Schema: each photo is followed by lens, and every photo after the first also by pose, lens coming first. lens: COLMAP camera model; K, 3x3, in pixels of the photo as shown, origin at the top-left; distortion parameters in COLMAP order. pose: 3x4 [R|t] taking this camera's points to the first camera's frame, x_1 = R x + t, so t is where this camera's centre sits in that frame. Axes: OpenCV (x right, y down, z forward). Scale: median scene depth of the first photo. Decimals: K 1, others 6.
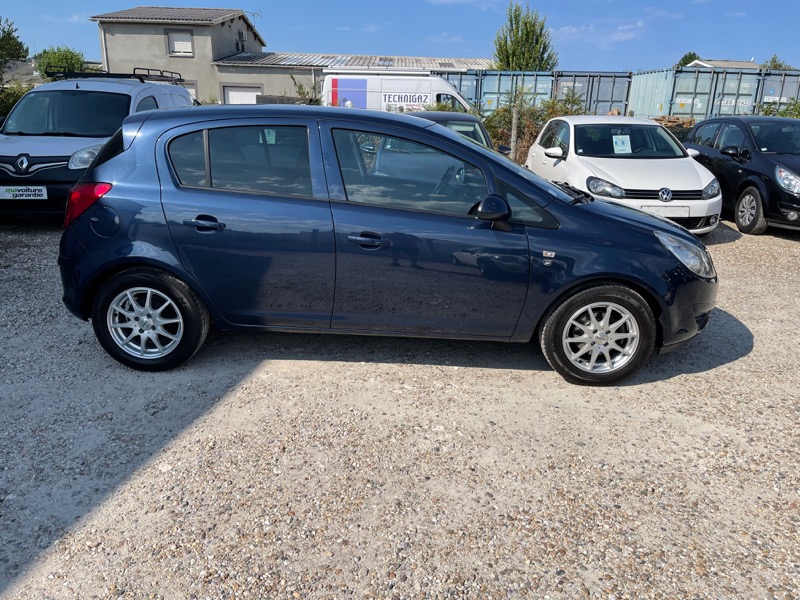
lens RADIAL K [[614.7, 0, 400.0], [0, 614.7, 300.0], [0, 0, 1]] dist [0.008888, -0.007235]
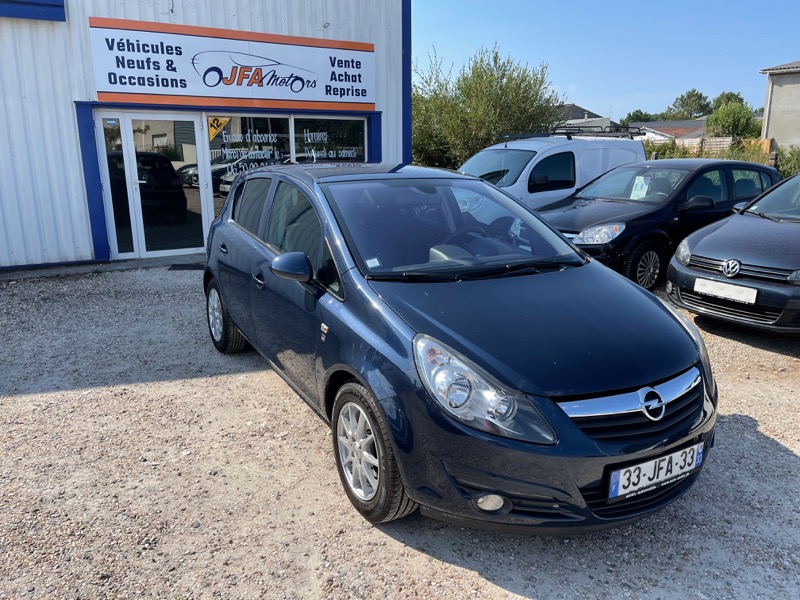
lens RADIAL K [[614.7, 0, 400.0], [0, 614.7, 300.0], [0, 0, 1]] dist [0.008888, -0.007235]
pose [[0.504107, 0.180833, -0.844497, 0.923404], [-0.247829, 0.966998, 0.059127, -0.173120], [0.827319, 0.179485, 0.532286, 0.557081]]
